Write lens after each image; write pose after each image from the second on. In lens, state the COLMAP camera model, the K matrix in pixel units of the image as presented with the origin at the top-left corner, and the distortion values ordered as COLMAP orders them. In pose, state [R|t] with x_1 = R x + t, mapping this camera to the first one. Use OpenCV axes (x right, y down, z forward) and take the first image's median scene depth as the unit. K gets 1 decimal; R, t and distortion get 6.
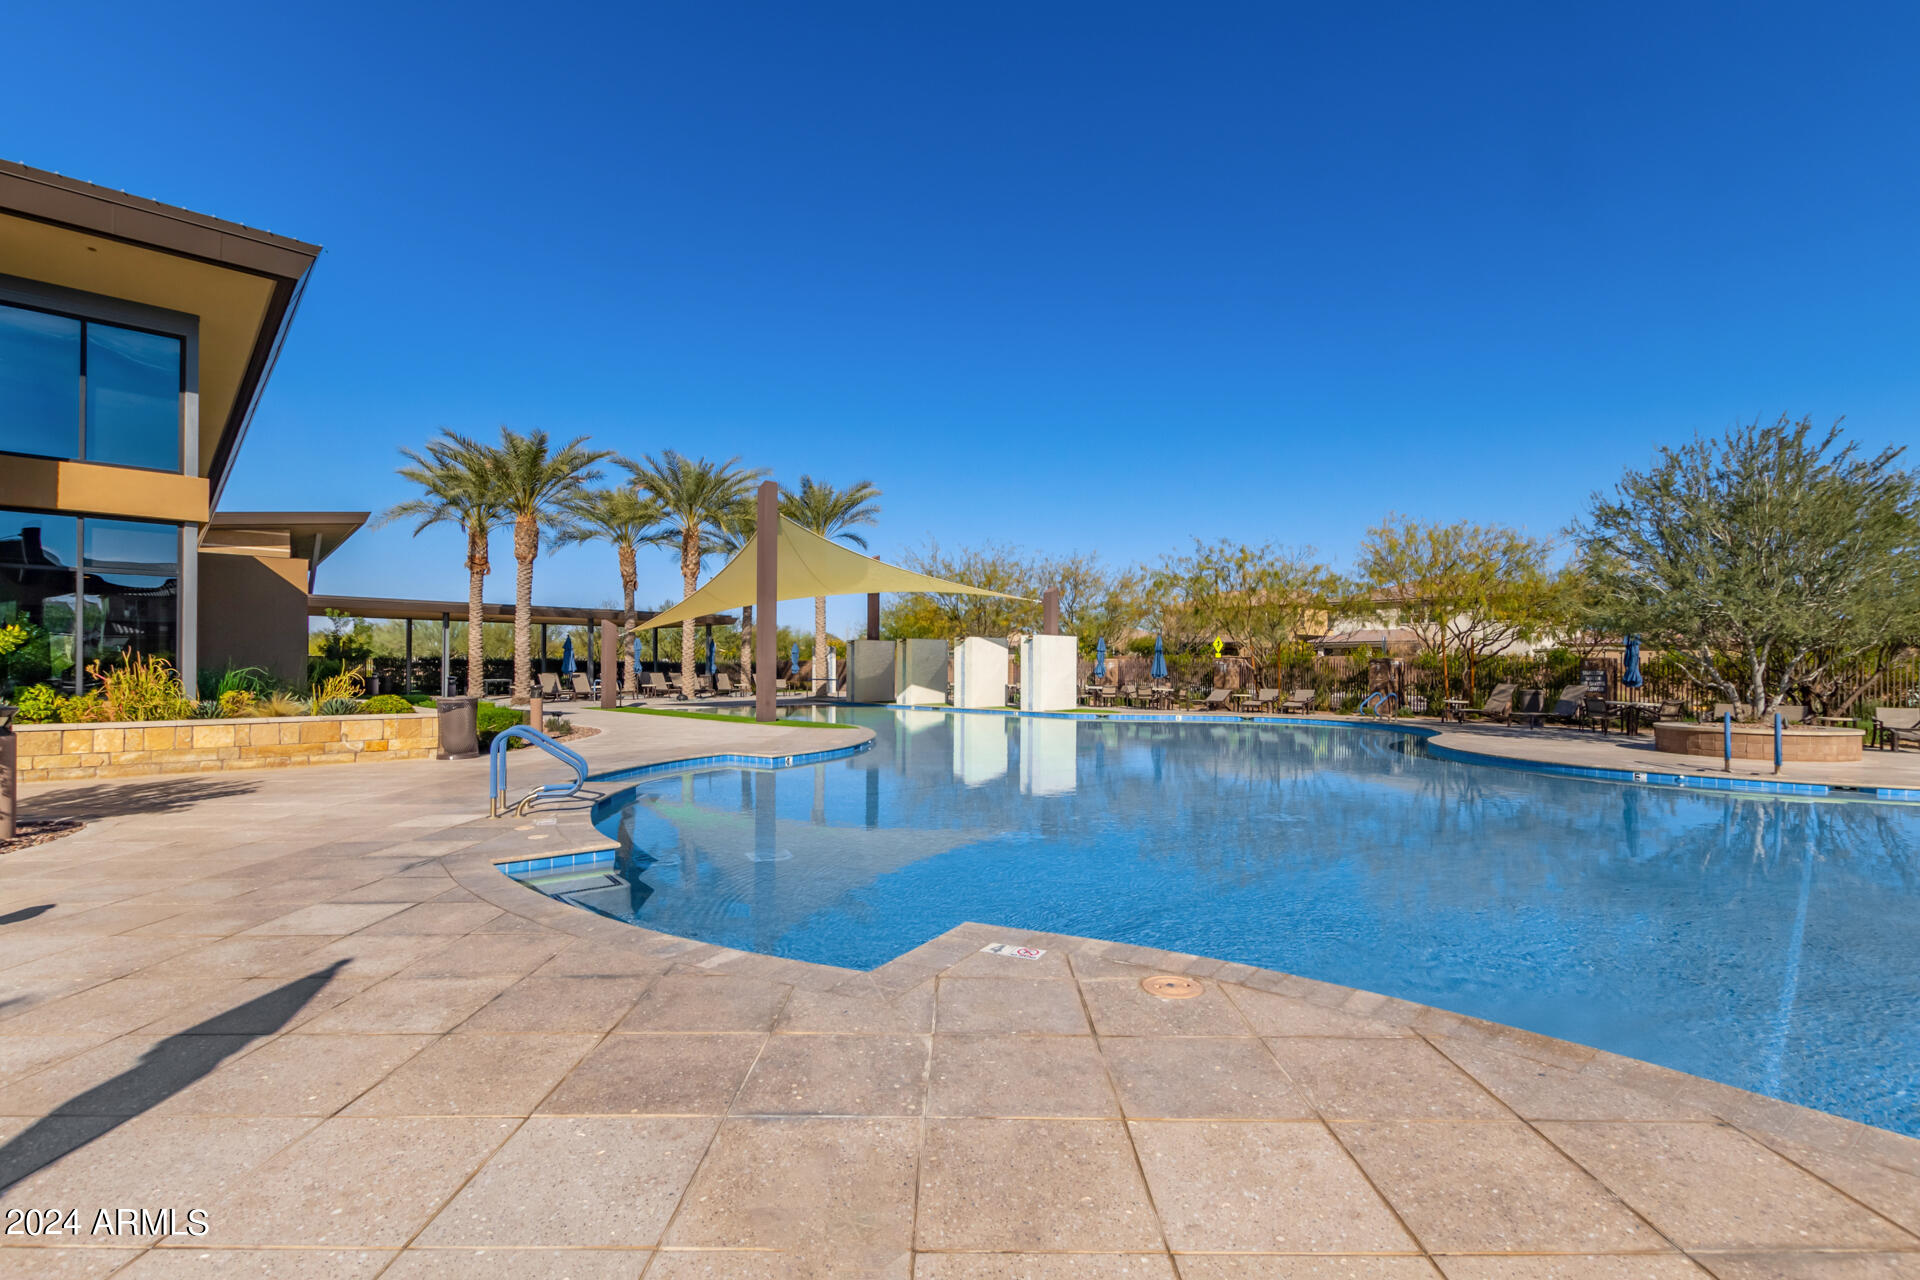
lens RADIAL K [[883.0, 0, 964.6], [0, 883.0, 654.3], [0, 0, 1]] dist [-0.000654, -0.000291]
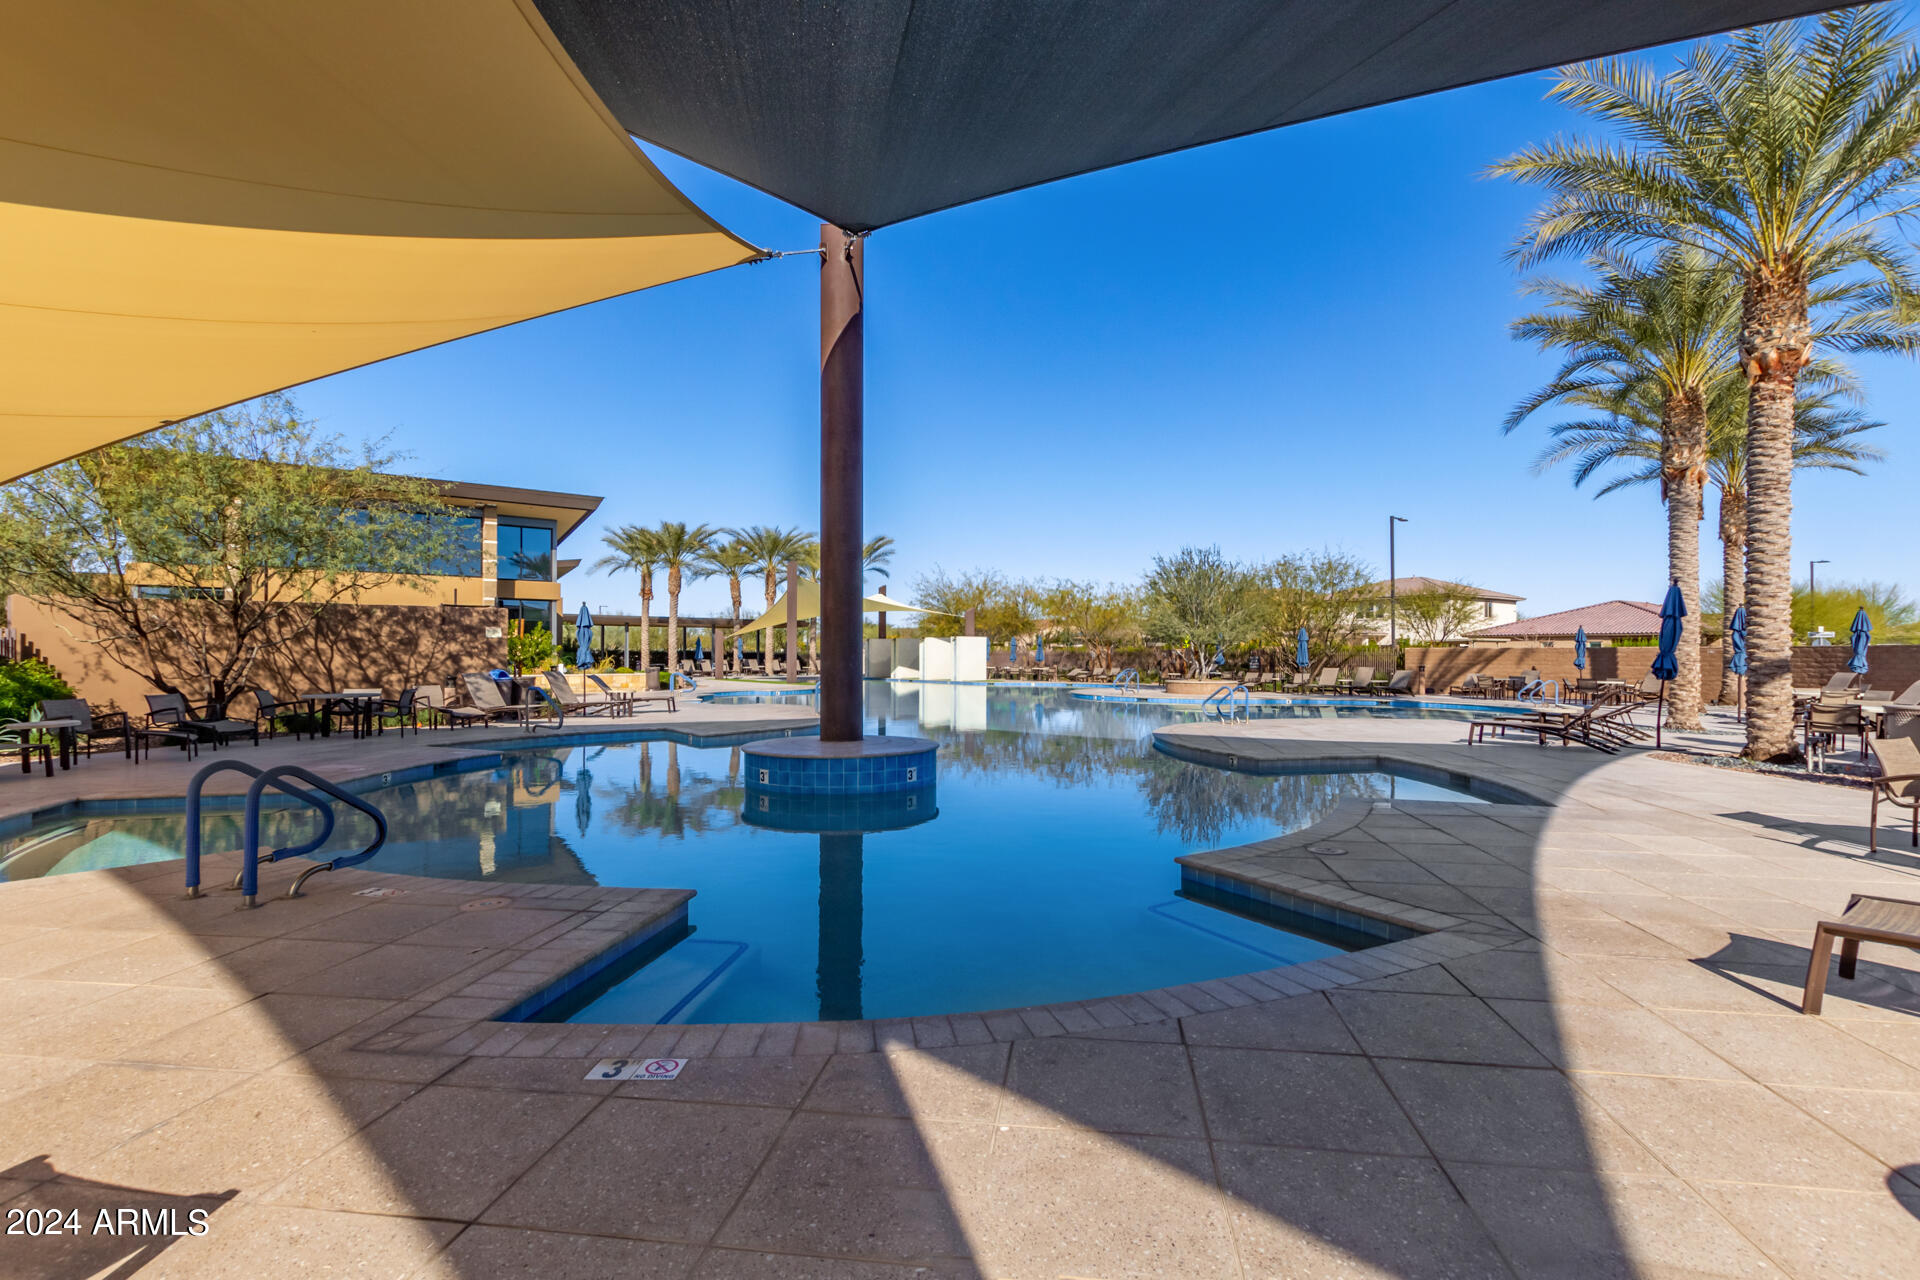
lens RADIAL K [[883.0, 0, 959.0], [0, 883.0, 640.1], [0, 0, 1]] dist [-0.000654, -0.000291]
pose [[0.989630, -0.006210, -0.143507, 0.263777], [0.005778, 0.999977, -0.003428, -0.006508], [0.143525, 0.002563, 0.989643, -0.551332]]
